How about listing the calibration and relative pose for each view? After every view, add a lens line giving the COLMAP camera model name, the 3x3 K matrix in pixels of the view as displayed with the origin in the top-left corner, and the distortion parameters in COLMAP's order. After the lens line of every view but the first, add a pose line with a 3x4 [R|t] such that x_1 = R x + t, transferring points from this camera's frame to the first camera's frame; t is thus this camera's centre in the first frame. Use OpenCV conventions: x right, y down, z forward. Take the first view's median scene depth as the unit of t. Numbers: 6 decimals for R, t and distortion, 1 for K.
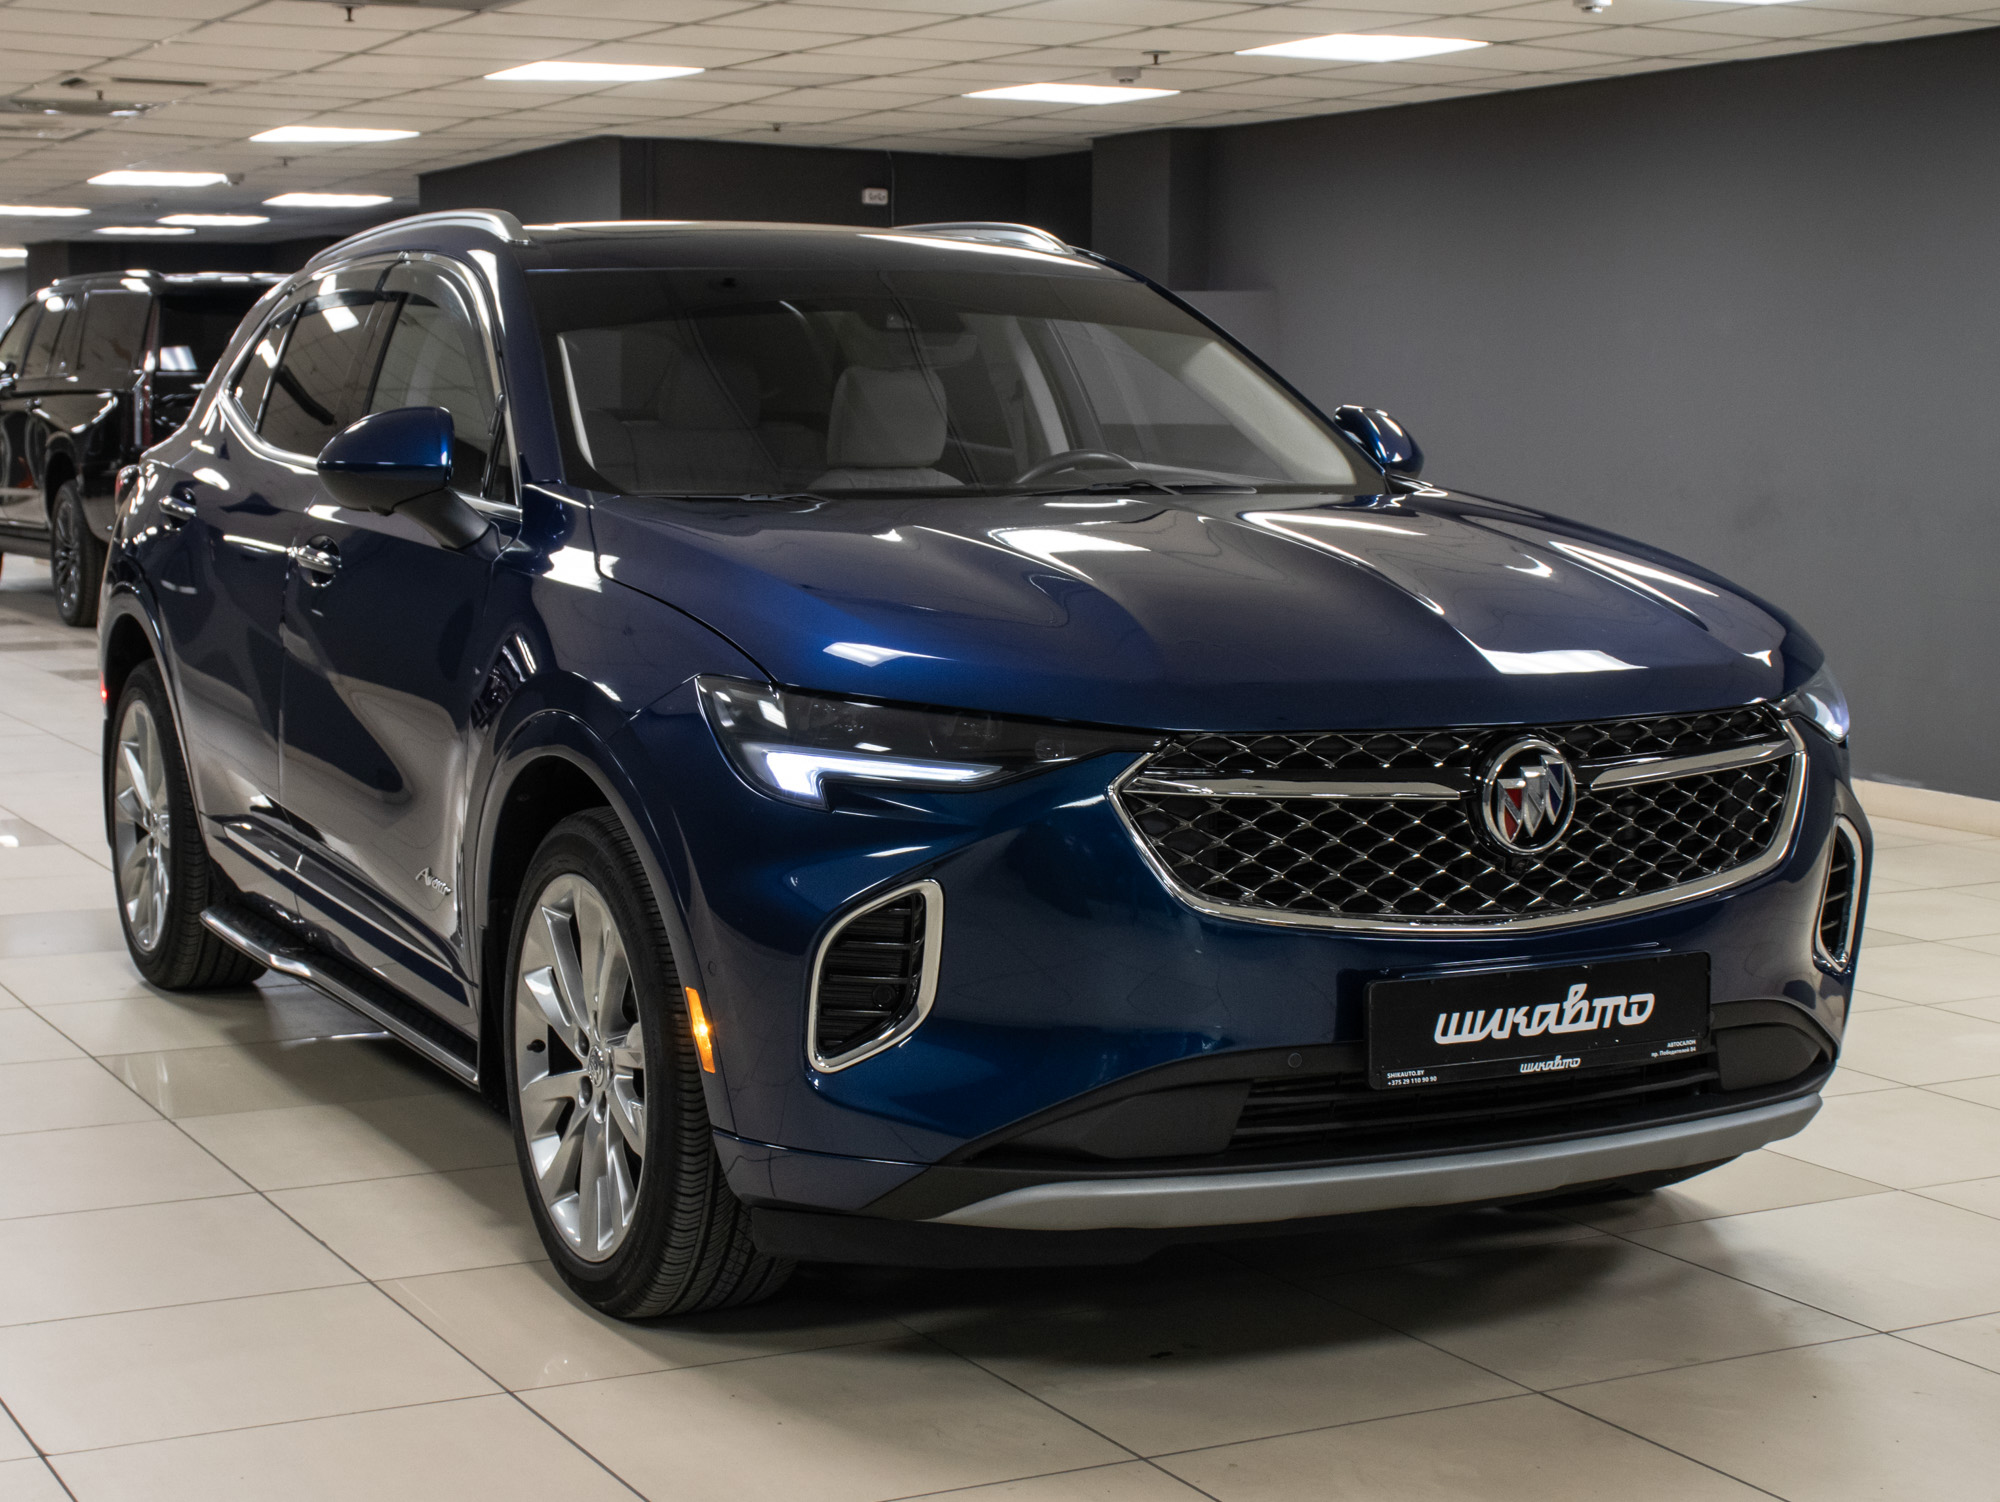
lens RADIAL K [[3049.5, 0, 1000.0], [0, 3049.5, 751.0], [0, 0, 1]] dist [0.019439, 0.060110]
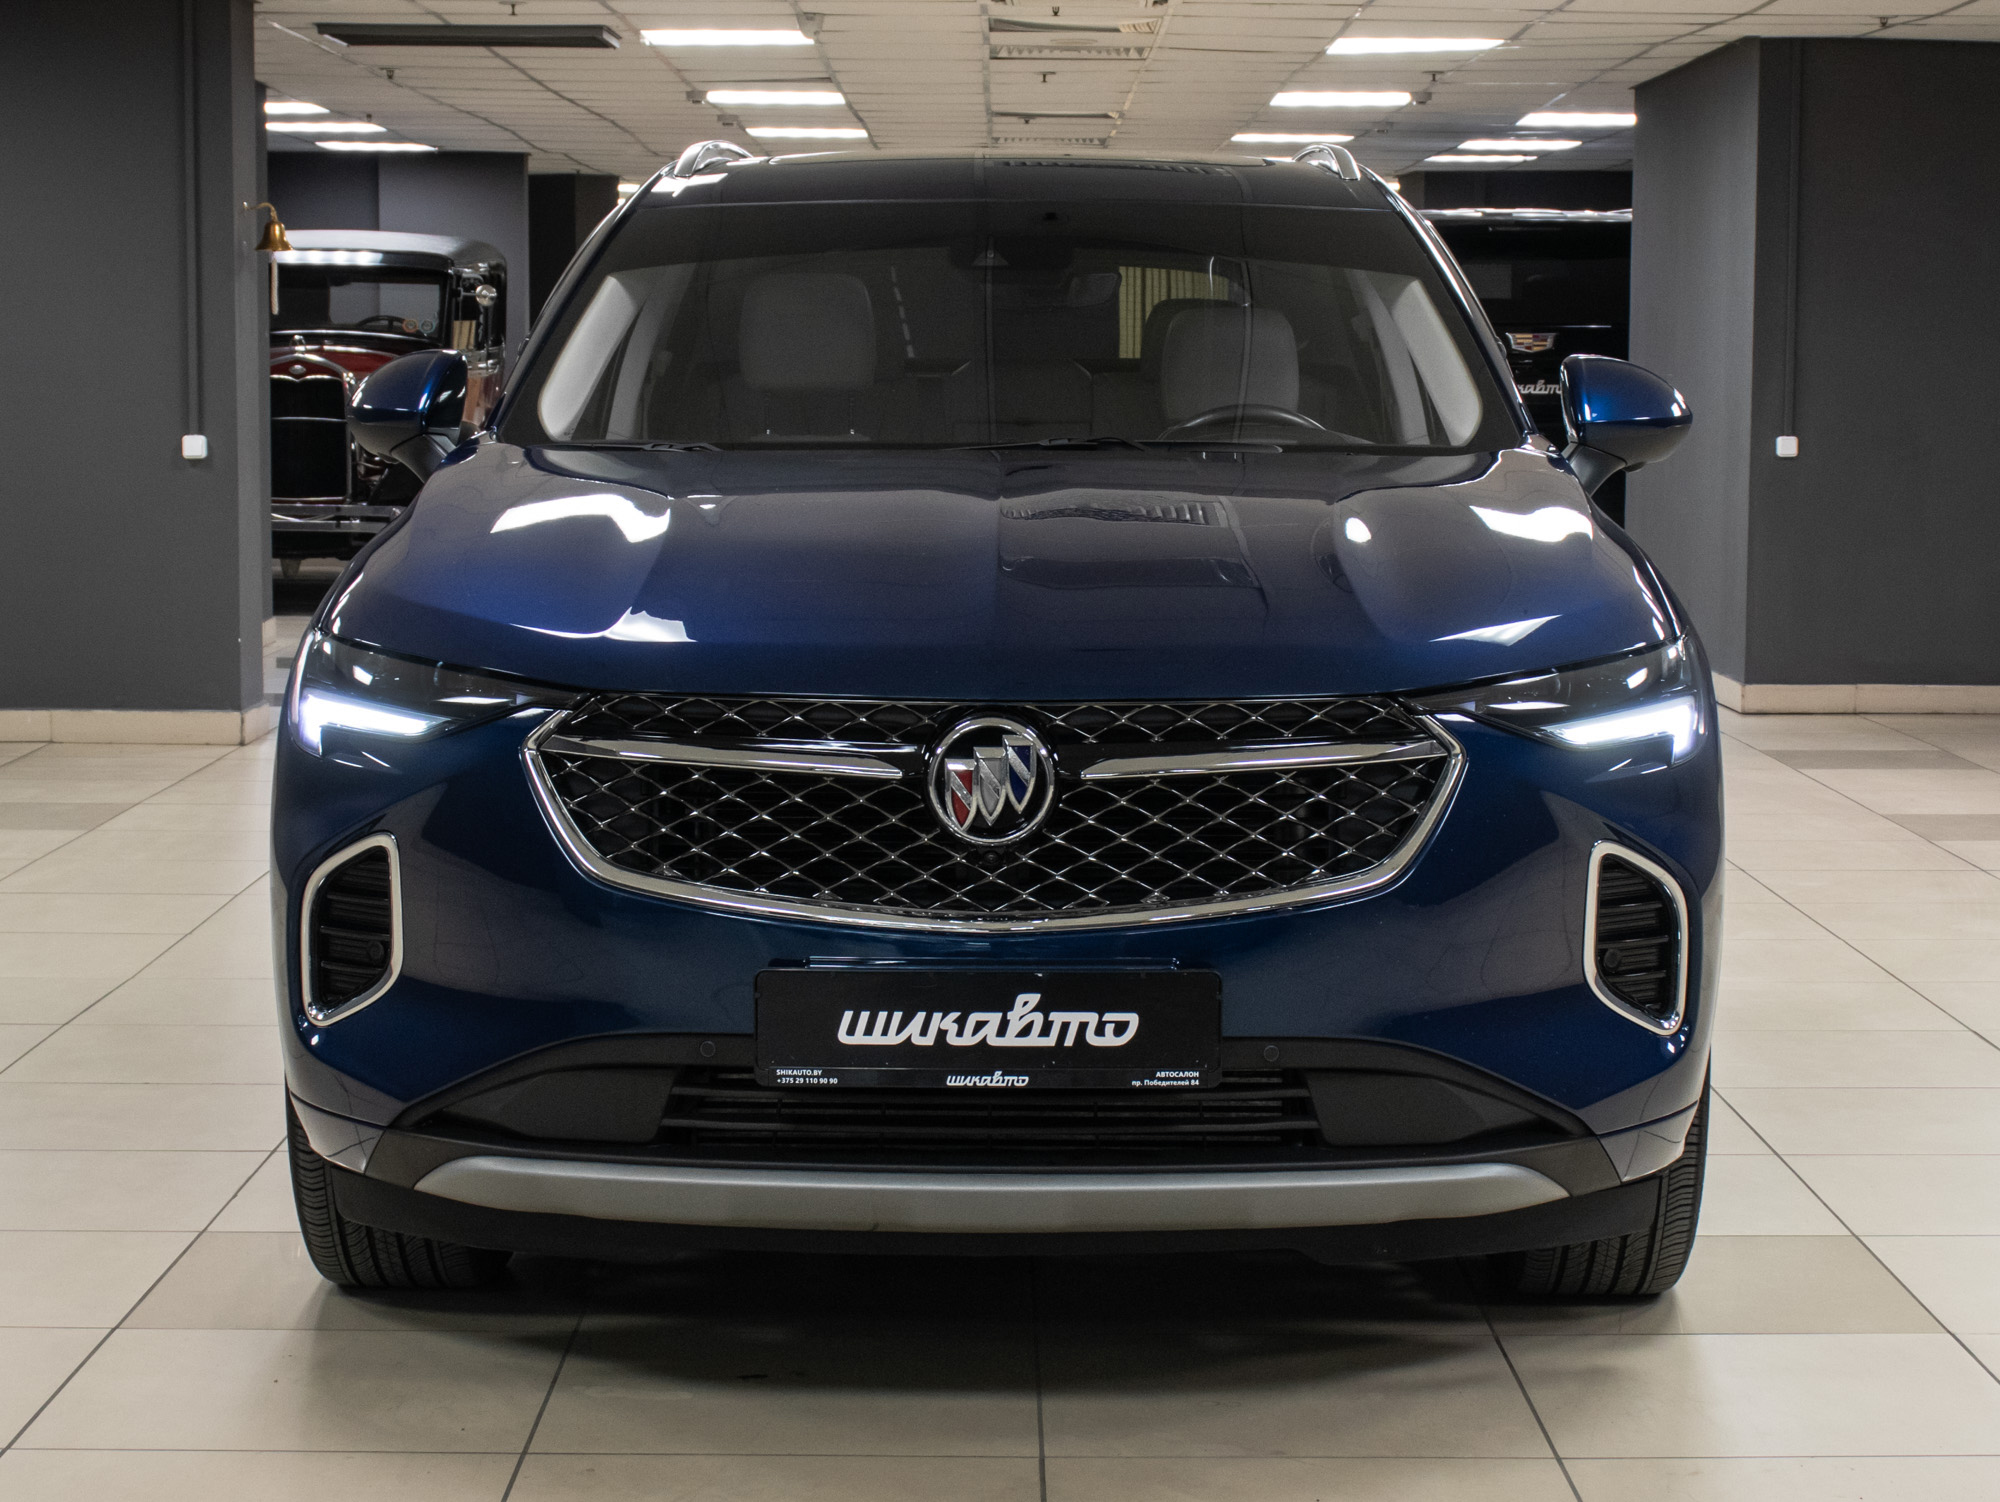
lens RADIAL K [[3780.2, 0, 1000.0], [0, 3780.2, 751.0], [0, 0, 1]] dist [0.028328, -0.026711]
pose [[0.903830, 0.047369, -0.425262, 0.652669], [-0.052341, 0.998629, -0.000008, 0.005905], [0.424678, 0.022266, 0.905070, -0.007127]]
